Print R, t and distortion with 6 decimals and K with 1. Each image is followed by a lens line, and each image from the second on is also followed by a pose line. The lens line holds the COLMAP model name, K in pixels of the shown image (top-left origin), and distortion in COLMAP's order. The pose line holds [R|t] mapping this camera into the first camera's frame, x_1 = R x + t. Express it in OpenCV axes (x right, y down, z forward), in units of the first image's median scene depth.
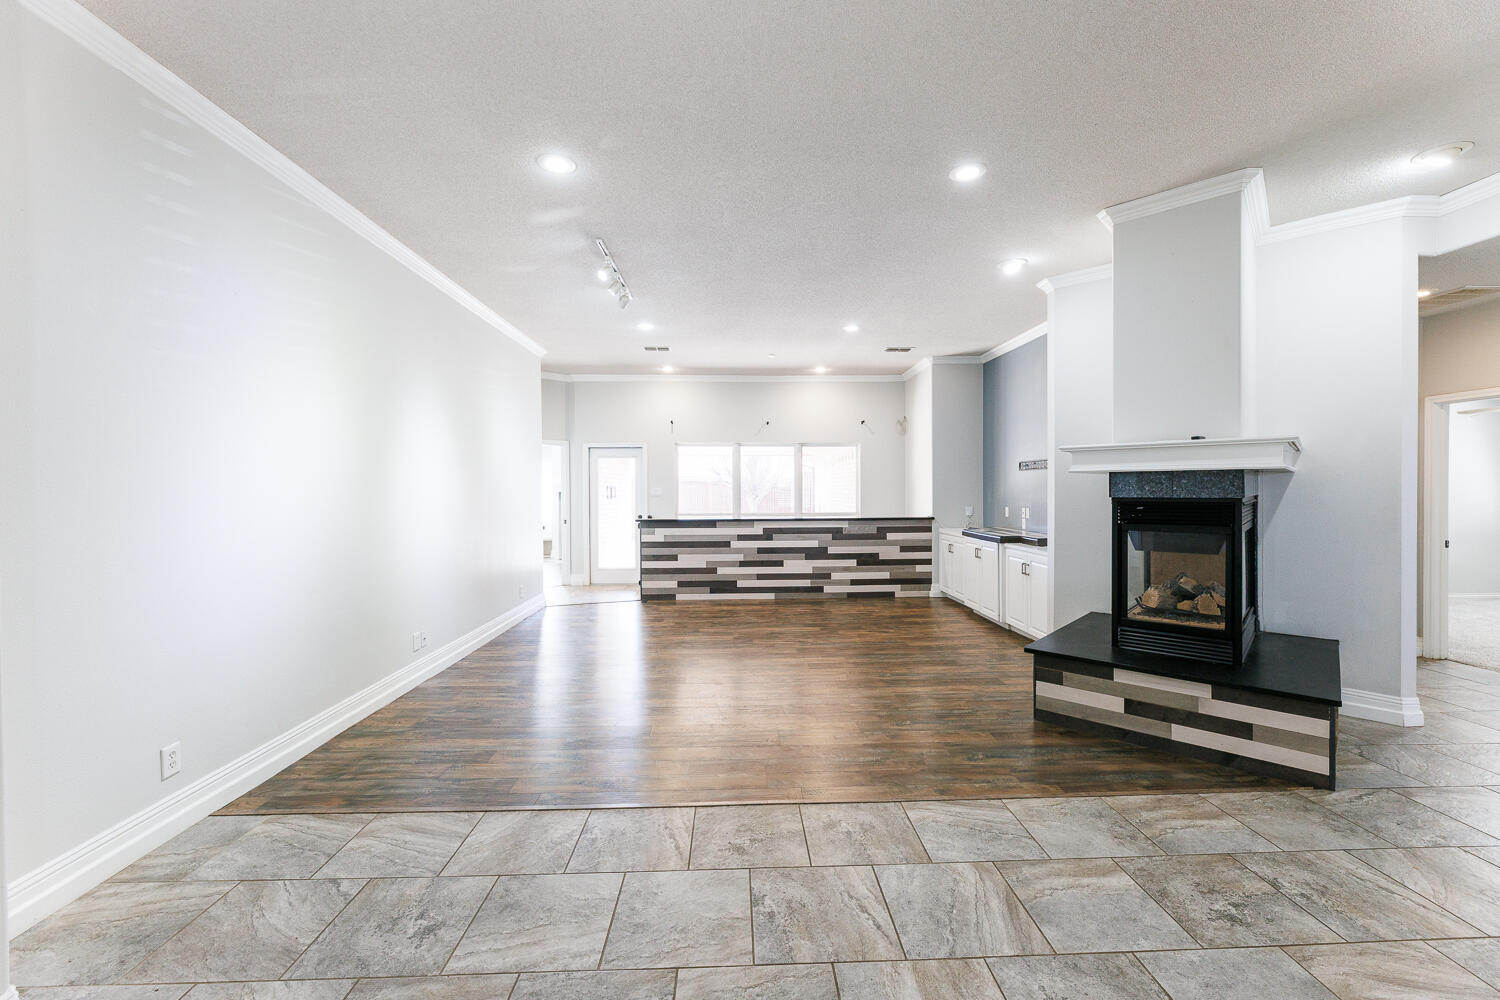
lens RADIAL K [[616.7, 0, 748.0], [0, 616.7, 499.1], [0, 0, 1]] dist [-0.000264, 0.000116]
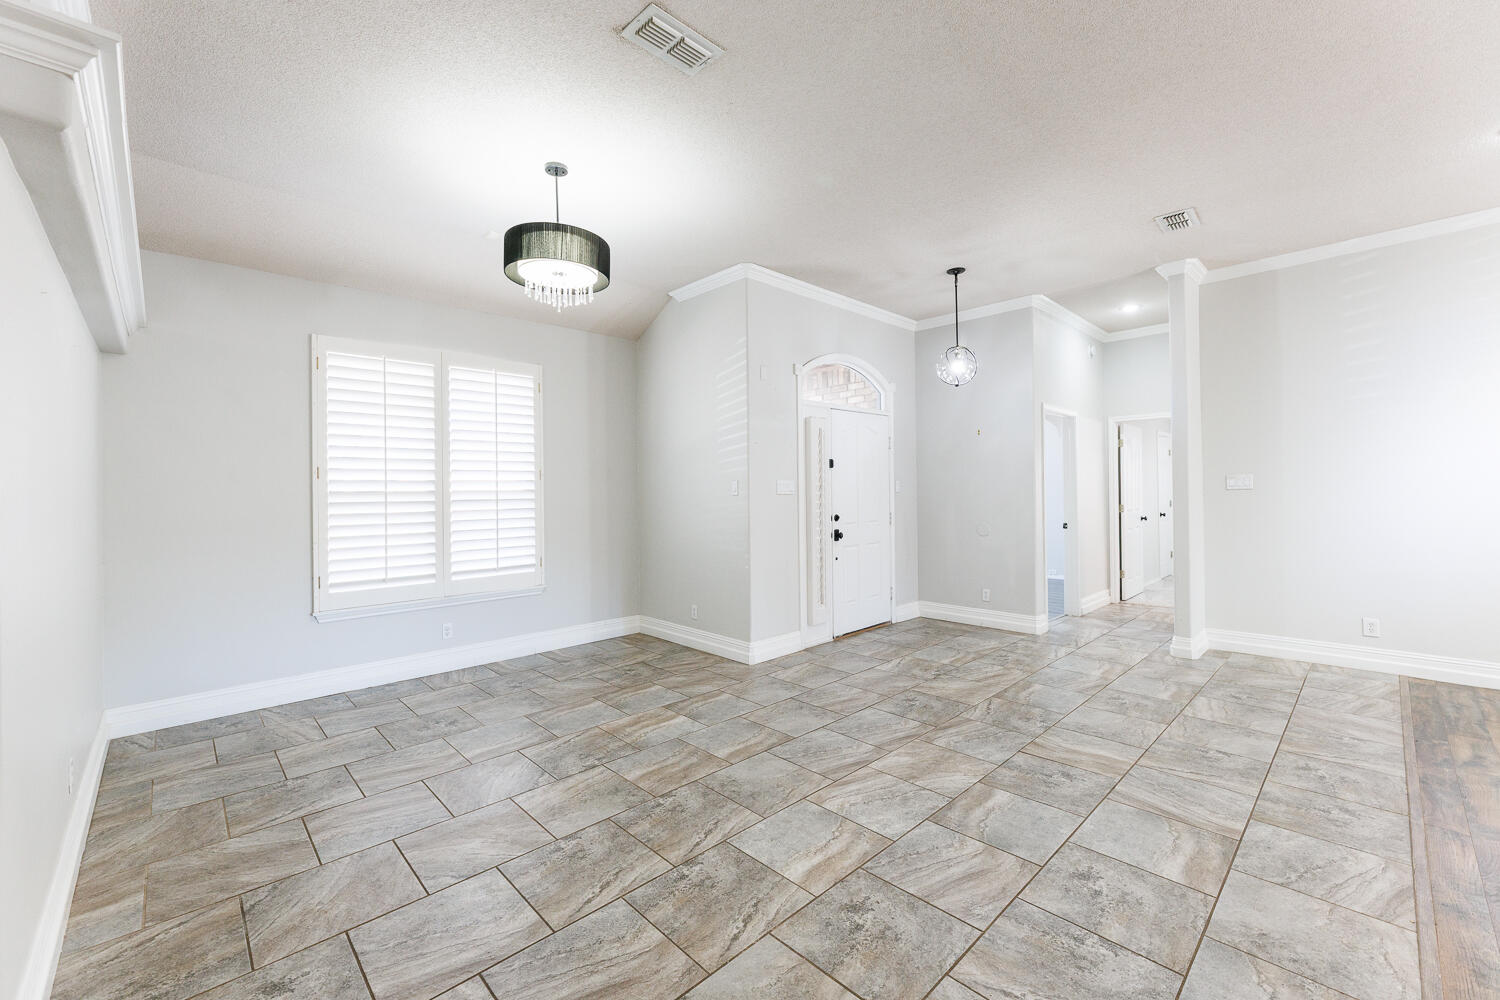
lens RADIAL K [[616.7, 0, 763.1], [0, 616.7, 490.4], [0, 0, 1]] dist [-0.000264, 0.000116]
pose [[-0.733018, 0.012806, -0.680088, 0.491072], [0.009726, 0.999918, 0.008345, 0.001172], [0.680139, -0.000498, -0.733083, 0.362480]]
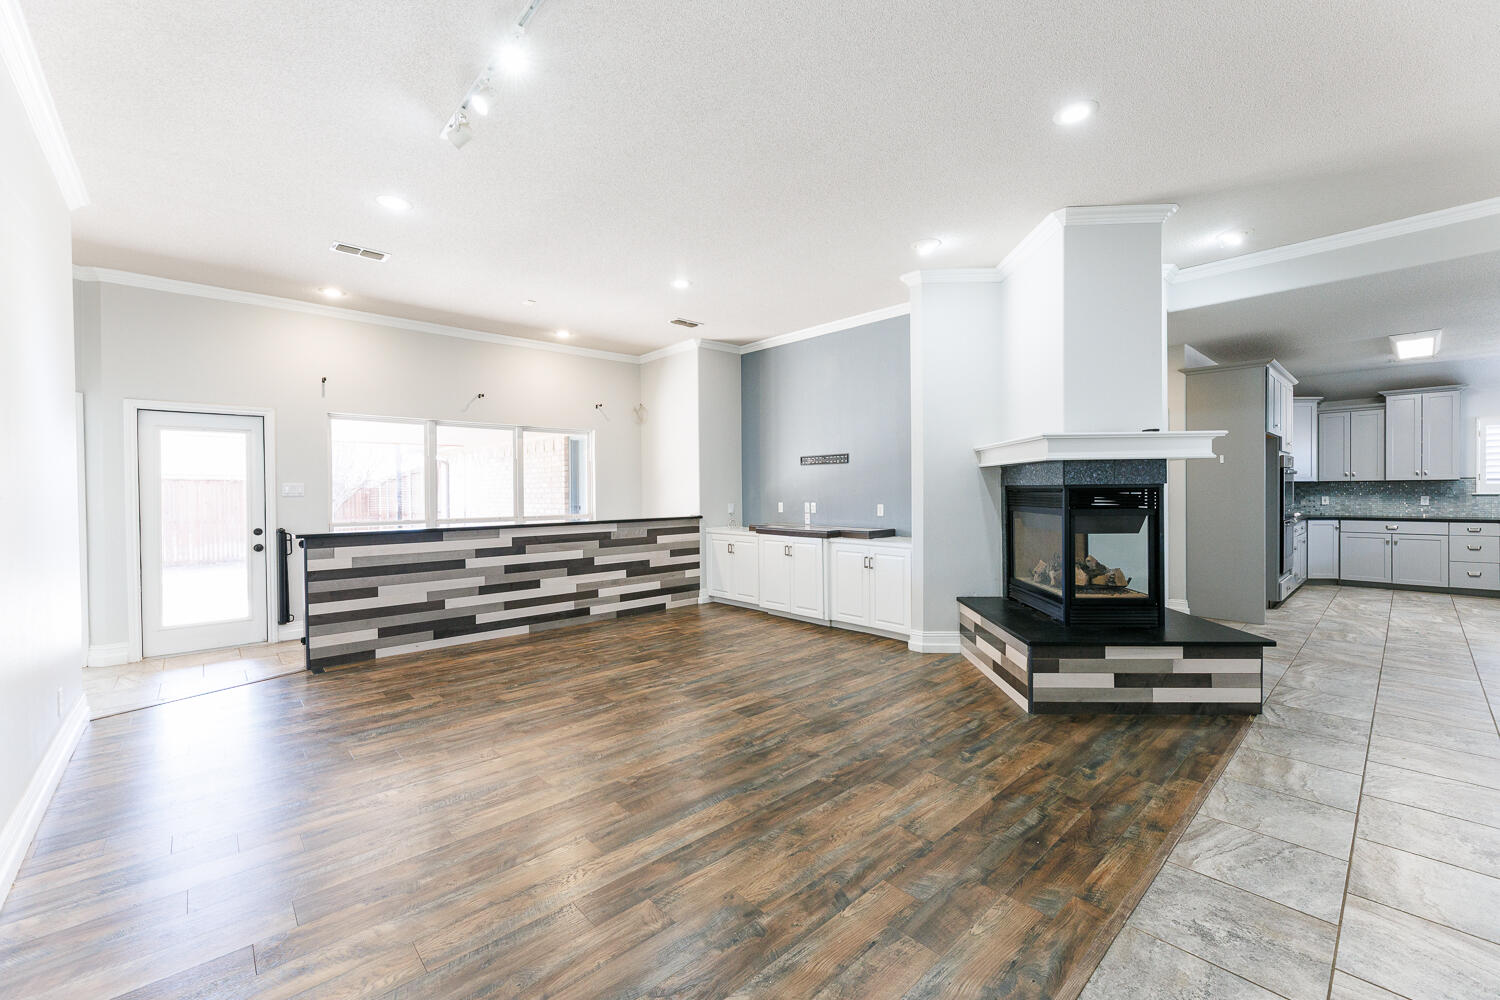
lens RADIAL K [[616.7, 0, 753.8], [0, 616.7, 496.7], [0, 0, 1]] dist [-0.000264, 0.000116]
pose [[0.752357, -0.009560, 0.658686, -0.239266], [0.016651, 0.999851, -0.004508, 0.006741], [-0.658545, 0.014359, 0.752405, 0.266737]]
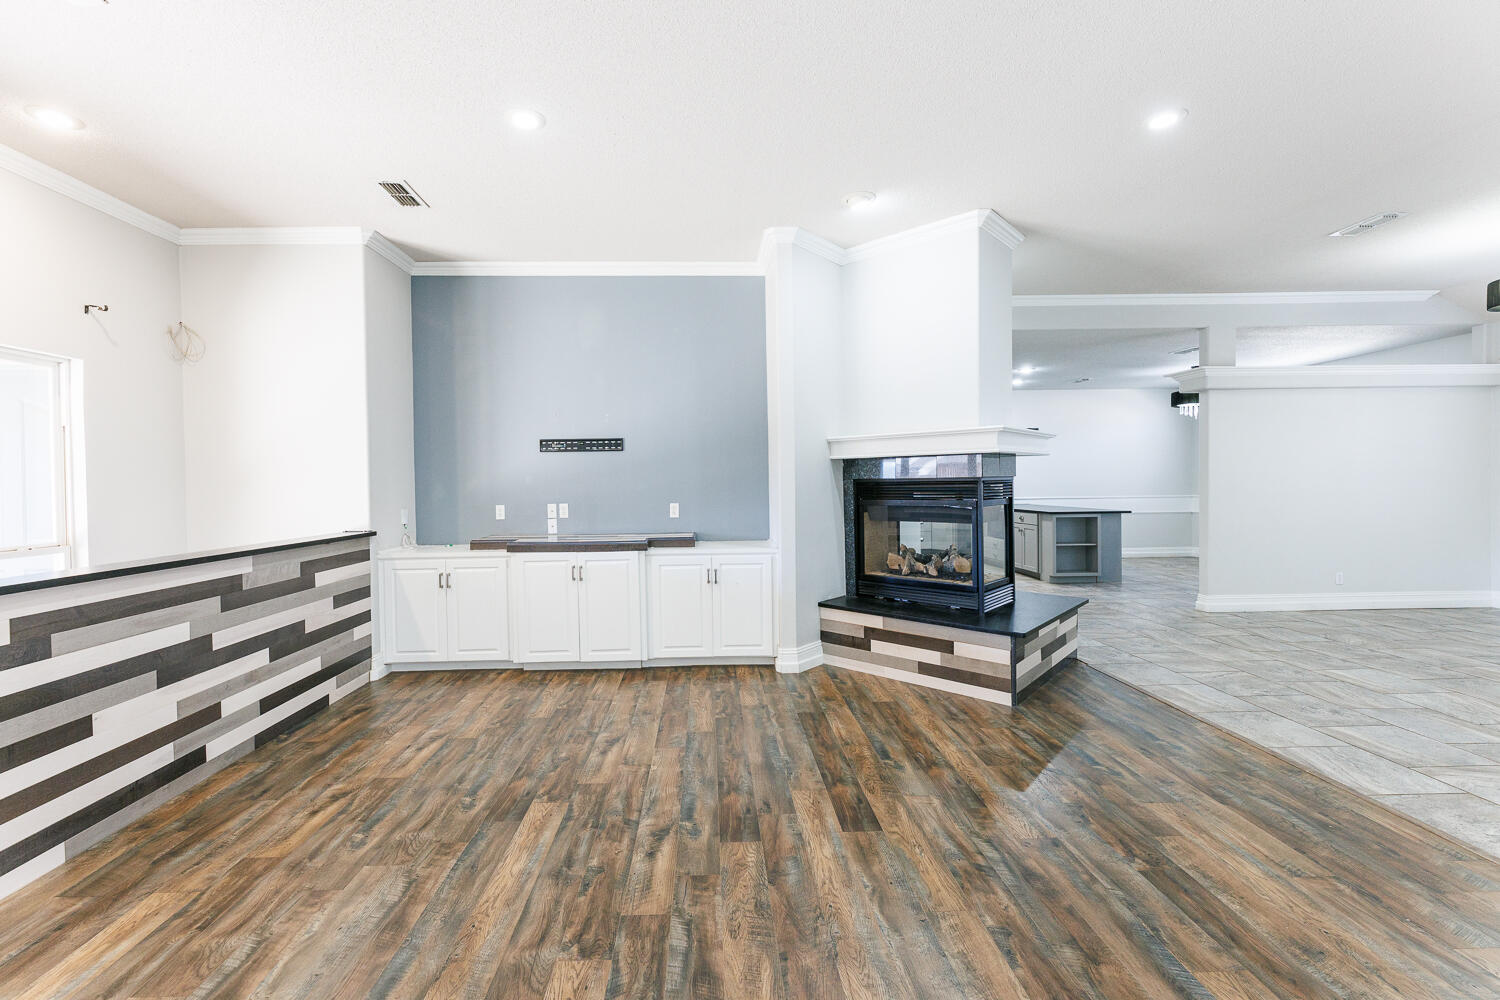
lens RADIAL K [[616.7, 0, 727.1], [0, 616.7, 495.2], [0, 0, 1]] dist [-0.000264, 0.000116]
pose [[-0.006284, -0.014175, 0.999880, -0.237712], [0.031048, 0.999415, 0.014364, -0.000219], [-0.999498, 0.031135, -0.005841, 0.696542]]
